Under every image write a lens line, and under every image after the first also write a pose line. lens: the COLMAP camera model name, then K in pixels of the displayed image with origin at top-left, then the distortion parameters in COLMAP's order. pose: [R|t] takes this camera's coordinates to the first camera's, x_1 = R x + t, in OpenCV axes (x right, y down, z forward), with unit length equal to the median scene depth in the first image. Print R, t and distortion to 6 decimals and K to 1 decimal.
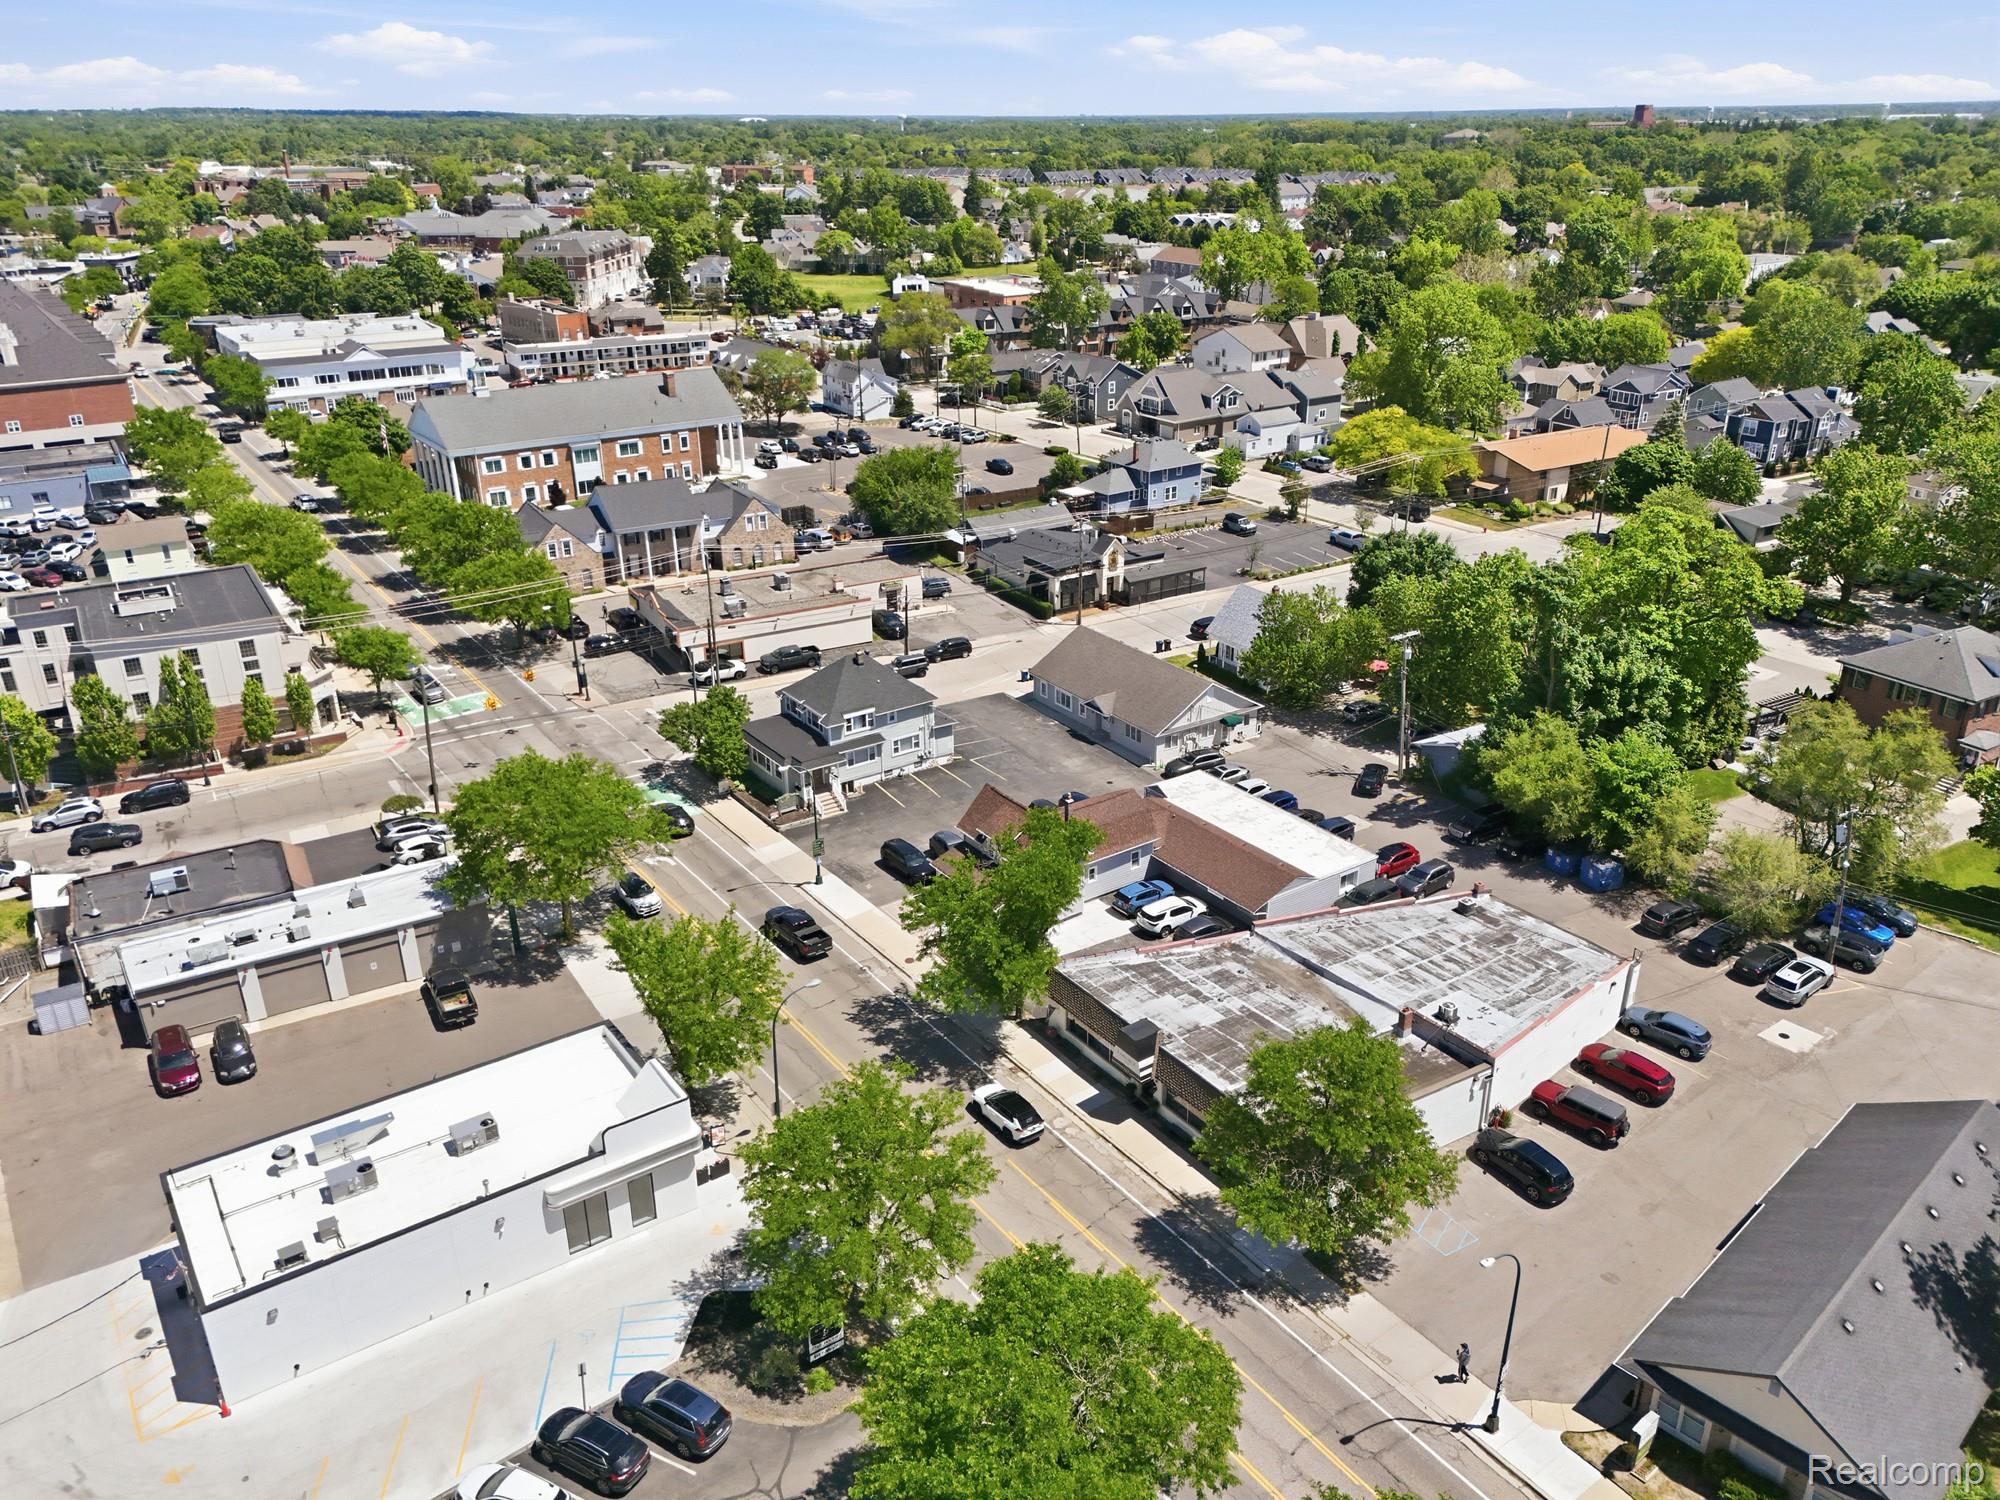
lens RADIAL K [[1456.5, 0, 1000.0], [0, 1456.5, 750.0], [0, 0, 1]] dist [0.082451, -0.083665]
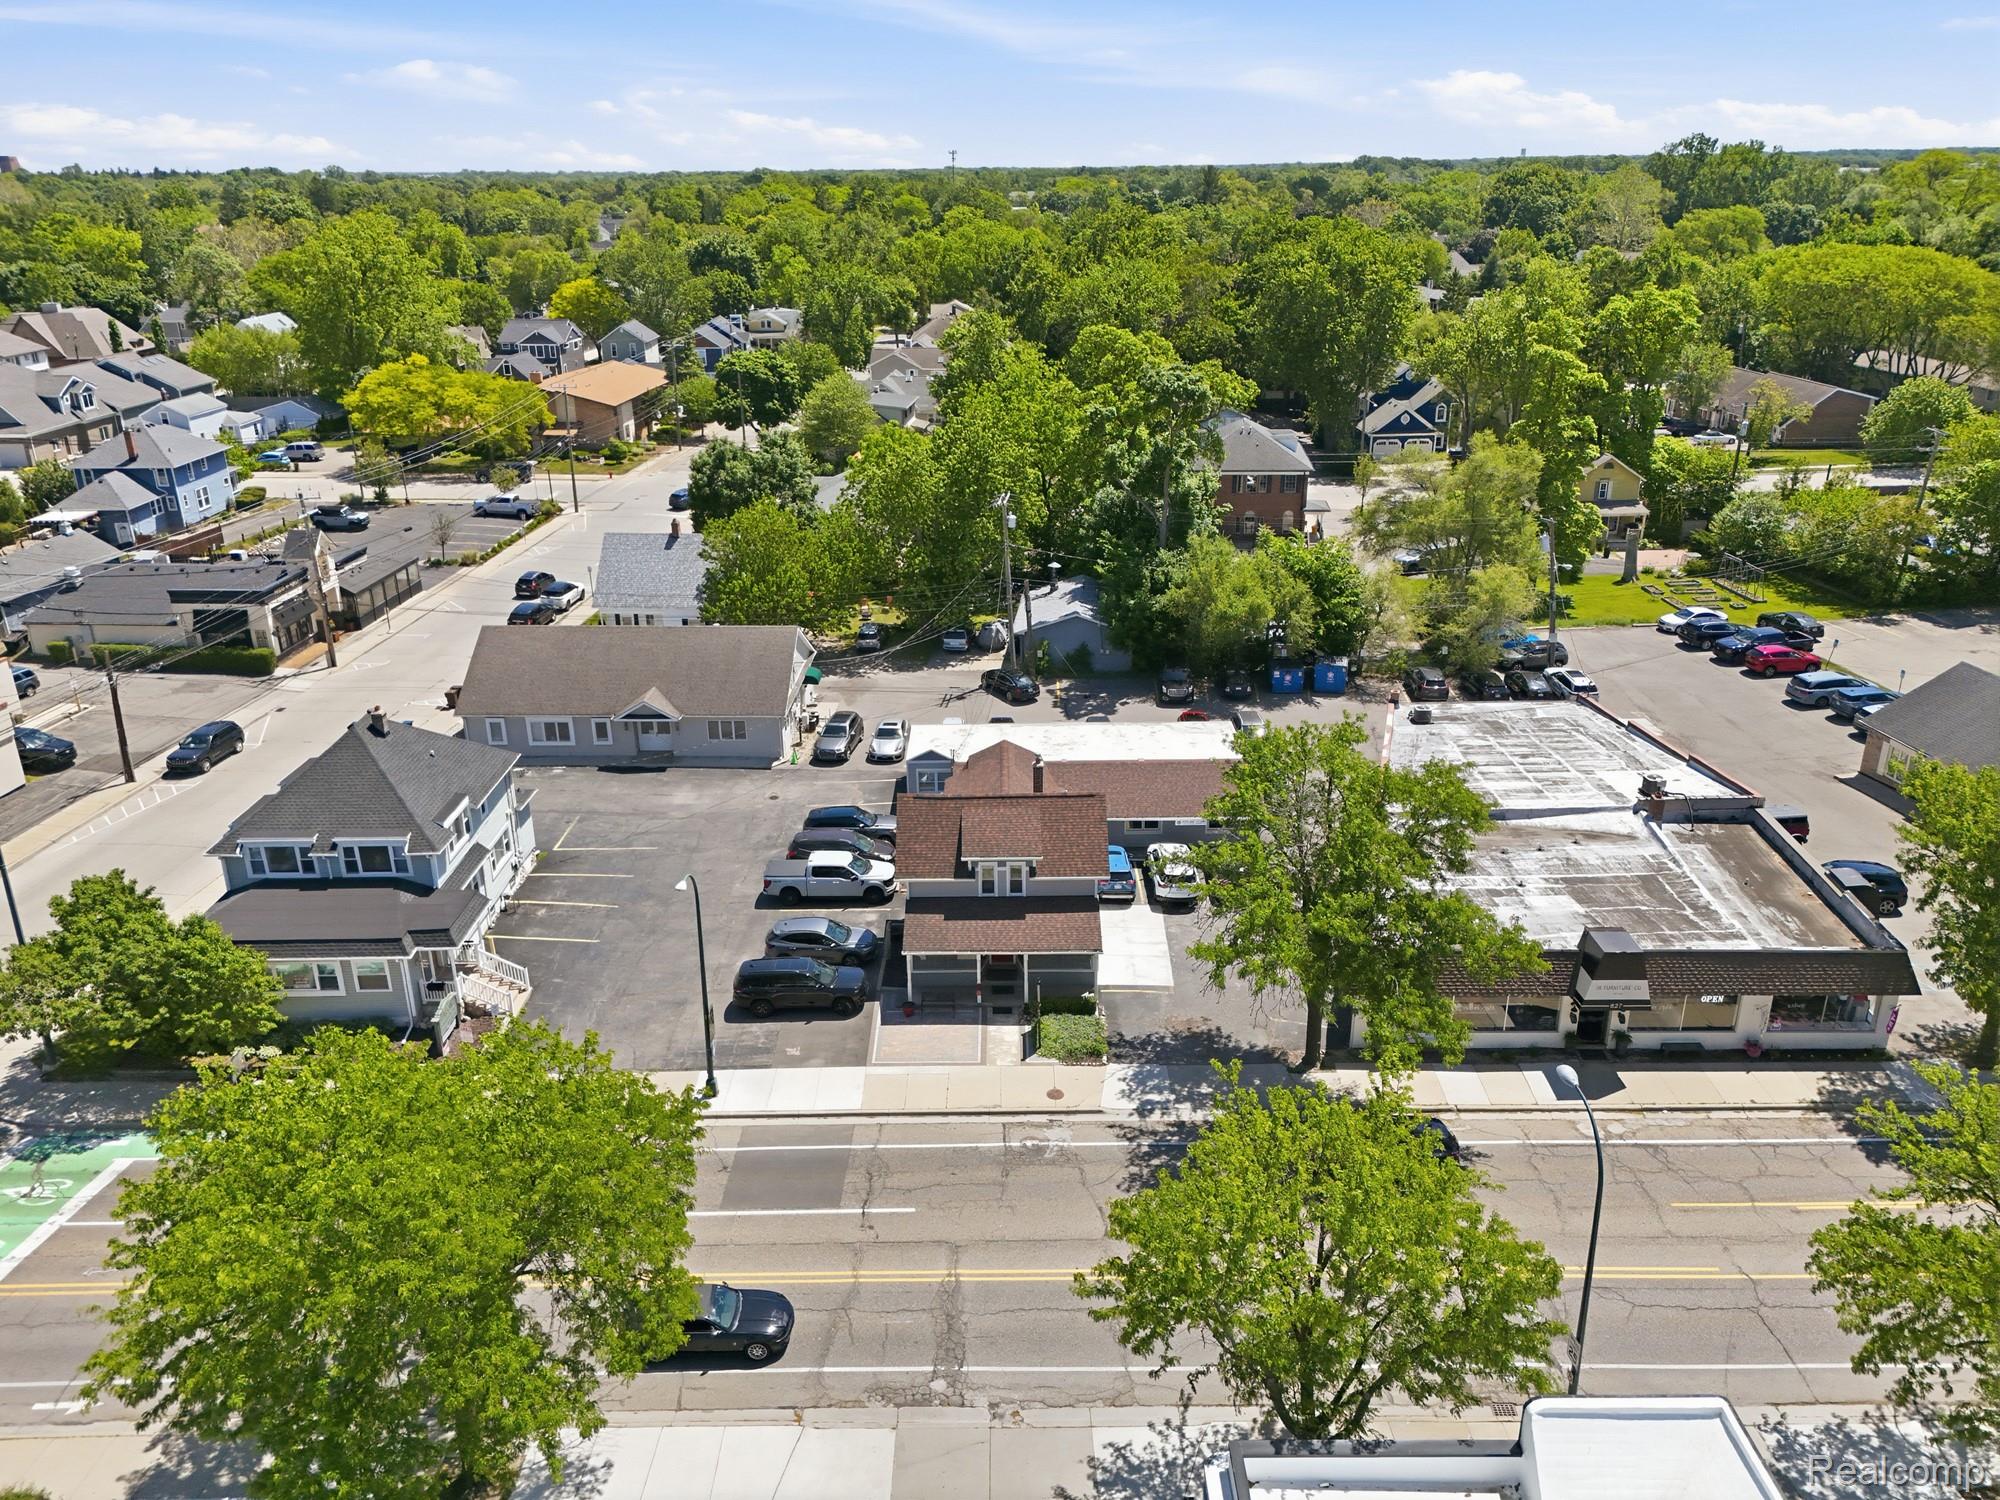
lens RADIAL K [[1463.4, 0, 997.0], [0, 1463.4, 716.2], [0, 0, 1]] dist [0.105323, -0.122462]
pose [[0.576635, -0.282034, 0.766778, -0.301086], [0.328173, 0.939442, 0.098749, -0.036554], [-0.748194, 0.194694, 0.634271, 0.398782]]
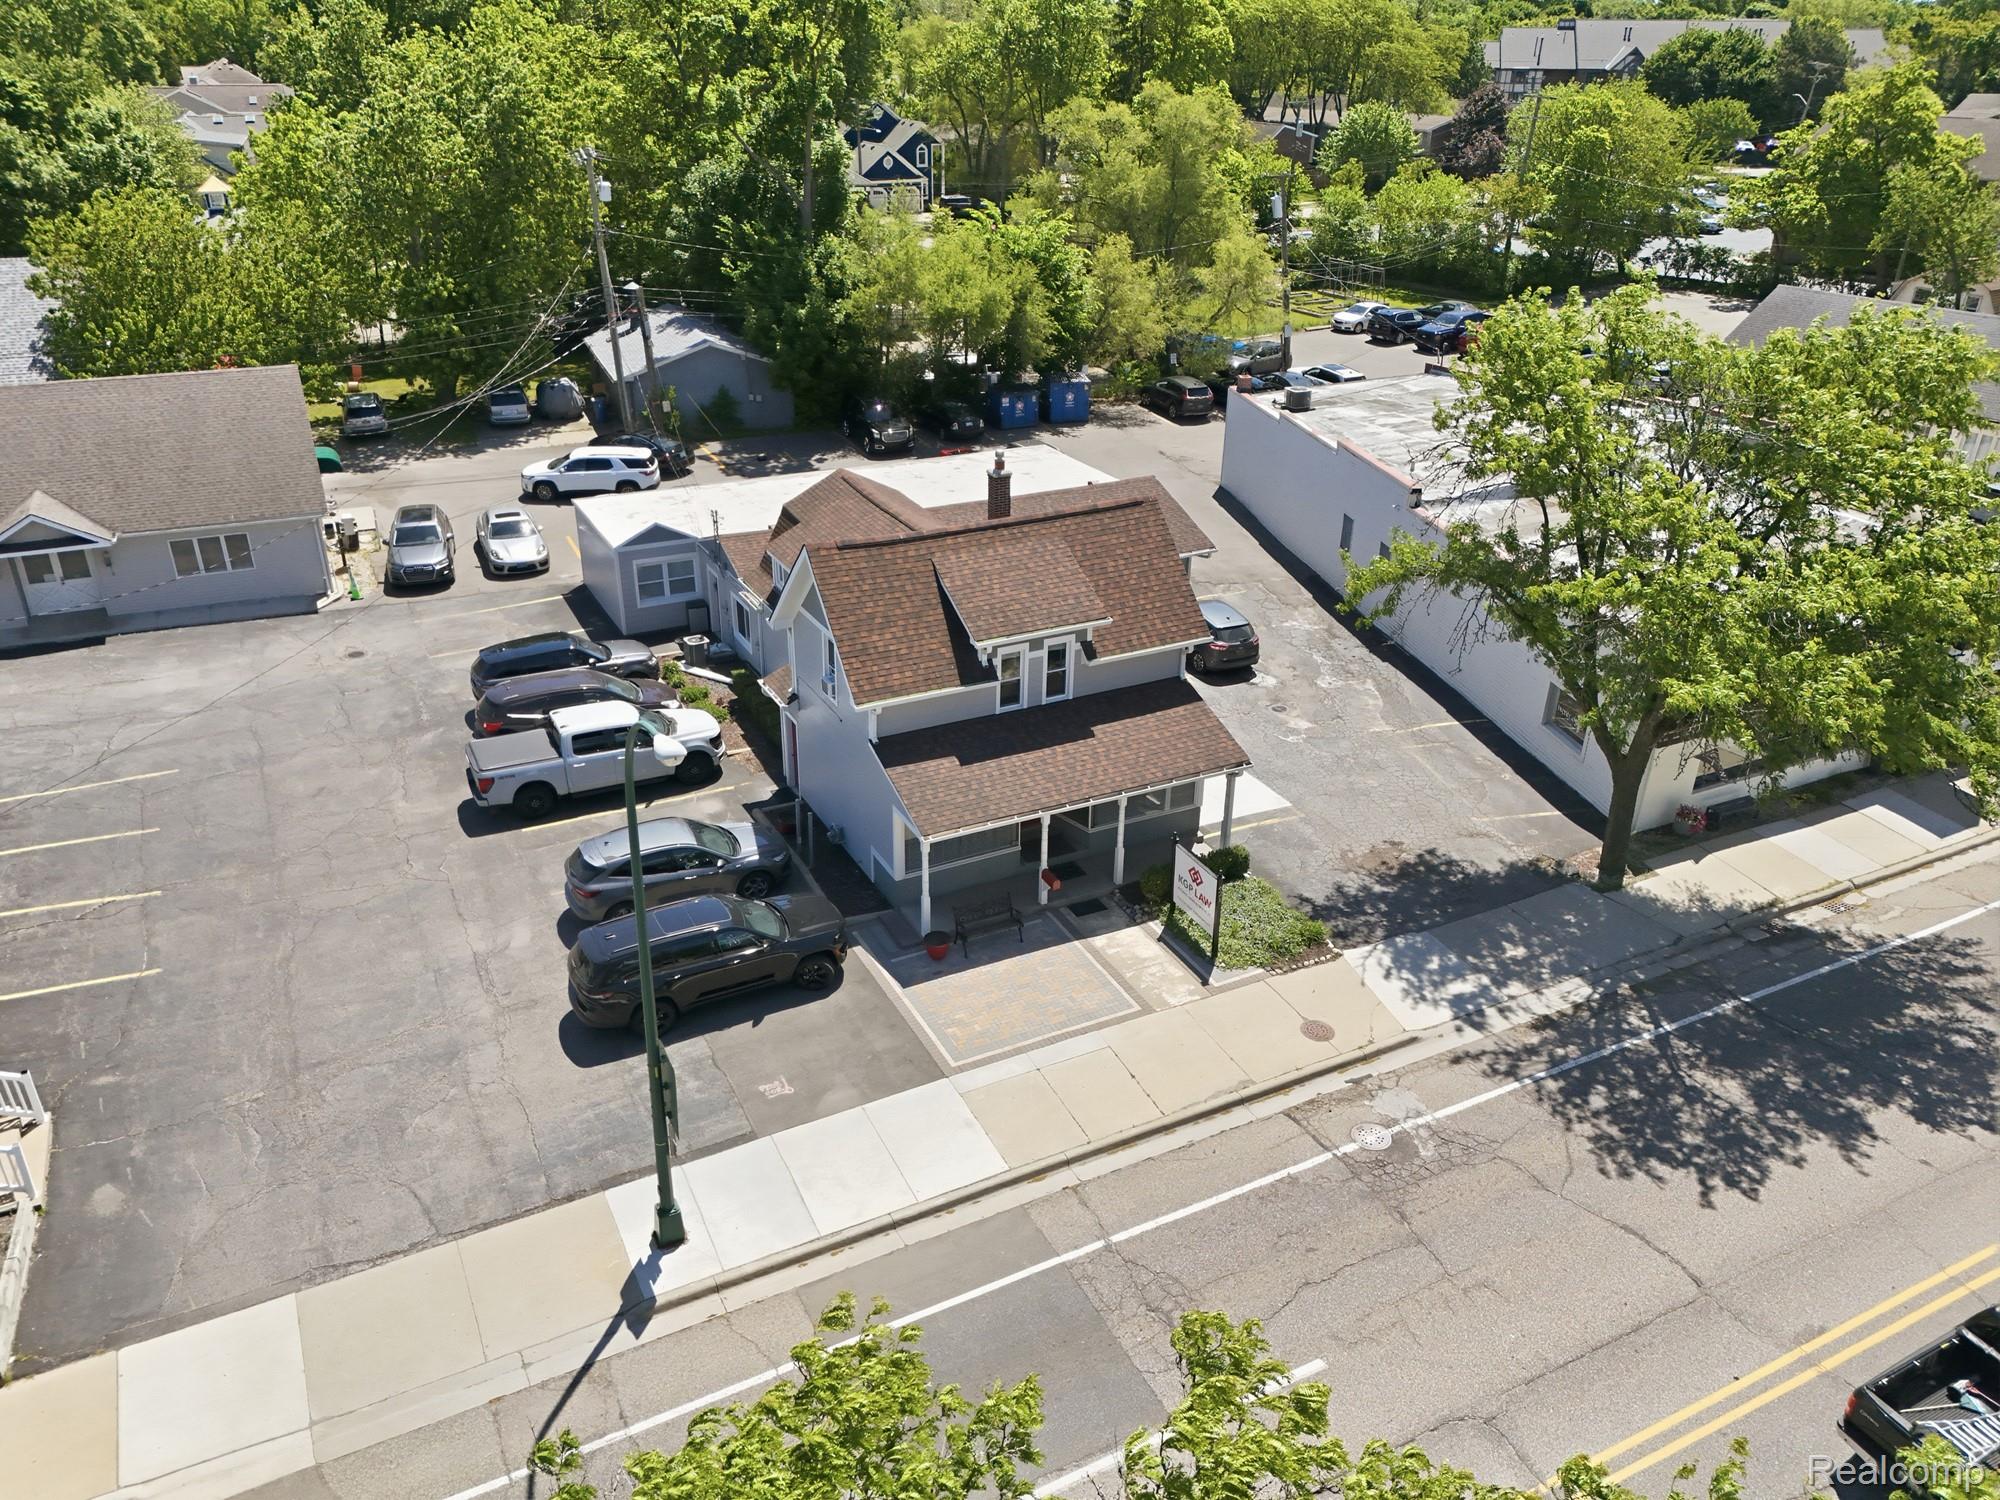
lens RADIAL K [[1456.5, 0, 1000.0], [0, 1456.5, 750.0], [0, 0, 1]] dist [0.082451, -0.083665]
pose [[0.142311, -0.434338, 0.889437, -0.199697], [0.378123, 0.854287, 0.356674, -0.022967], [-0.914752, 0.285558, 0.285807, 0.610151]]
